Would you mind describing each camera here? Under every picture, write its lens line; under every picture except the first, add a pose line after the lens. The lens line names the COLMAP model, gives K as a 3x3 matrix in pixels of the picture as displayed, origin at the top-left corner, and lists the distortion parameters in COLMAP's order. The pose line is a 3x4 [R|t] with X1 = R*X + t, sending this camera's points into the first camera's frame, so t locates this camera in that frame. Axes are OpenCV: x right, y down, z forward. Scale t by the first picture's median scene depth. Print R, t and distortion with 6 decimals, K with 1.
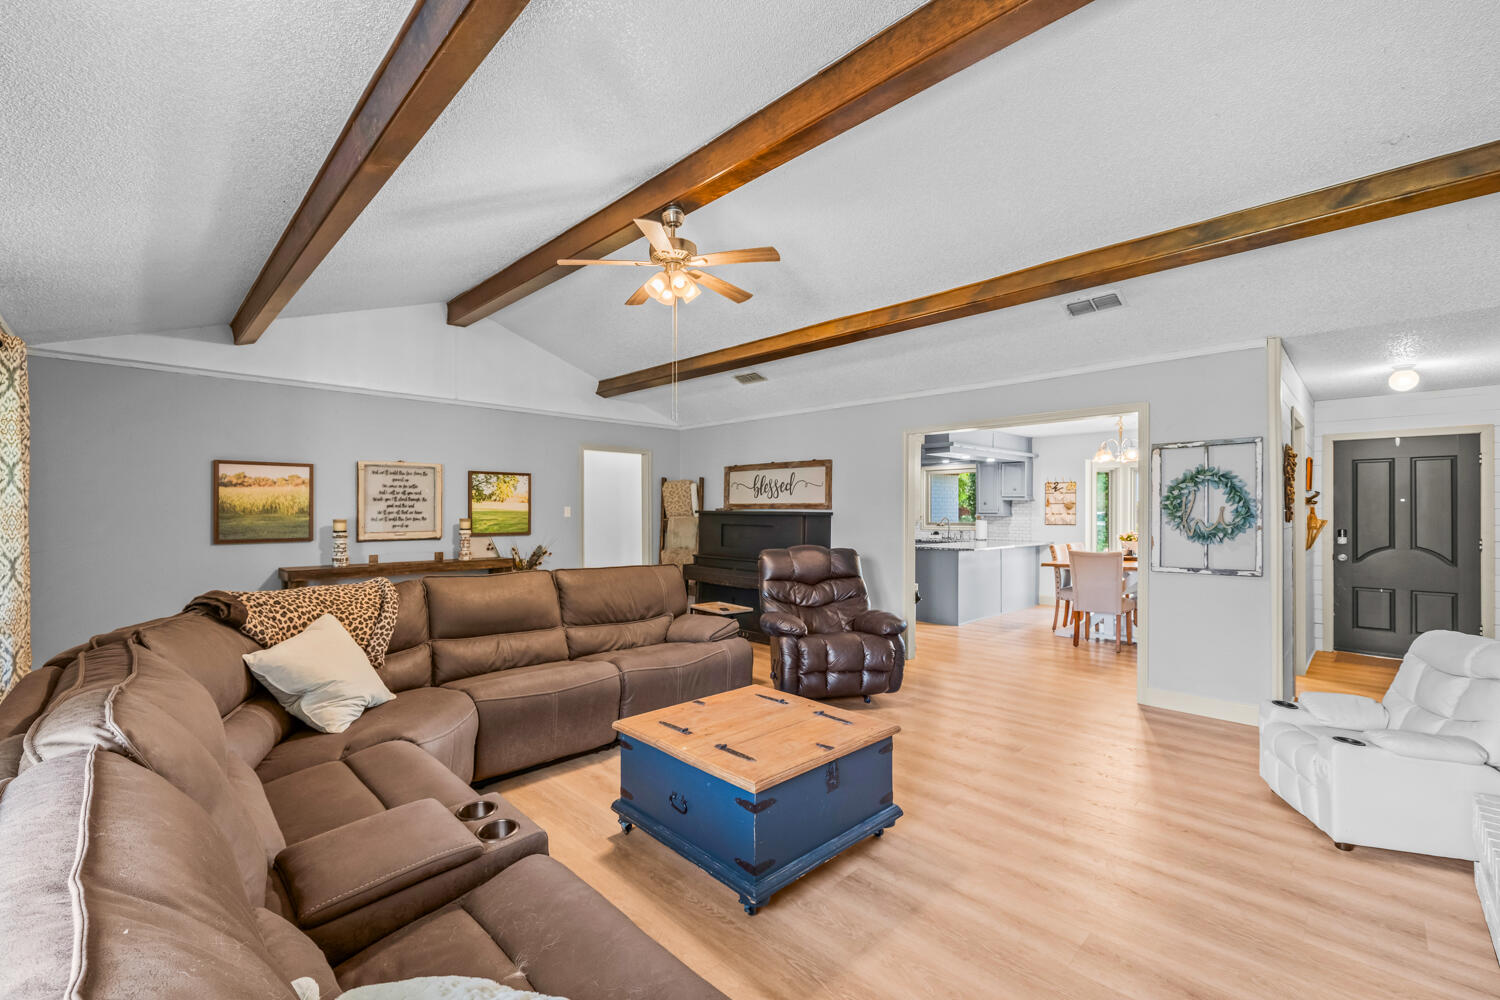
lens RADIAL K [[622.1, 0, 721.6], [0, 622.1, 503.7], [0, 0, 1]] dist [-0.001574, -0.000074]
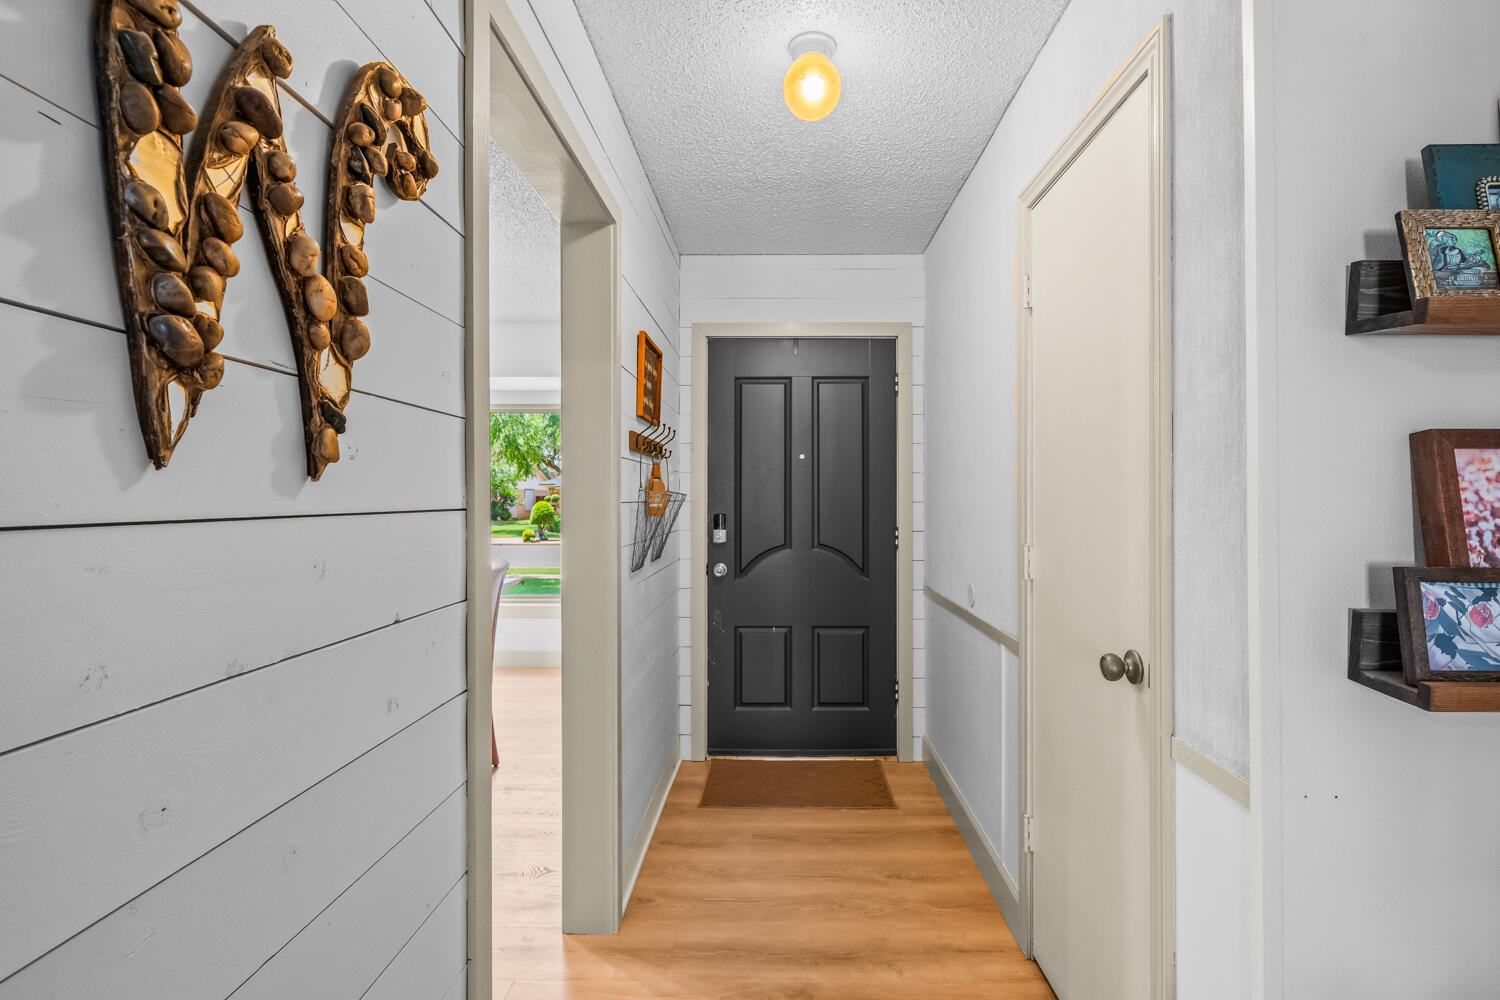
lens RADIAL K [[622.1, 0, 752.8], [0, 622.1, 496.0], [0, 0, 1]] dist [-0.001574, -0.000074]
pose [[0.724243, -0.006403, 0.689515, 0.347177], [-0.003696, 0.999906, 0.013168, 0.010423], [-0.689535, -0.012085, 0.724152, 0.319277]]
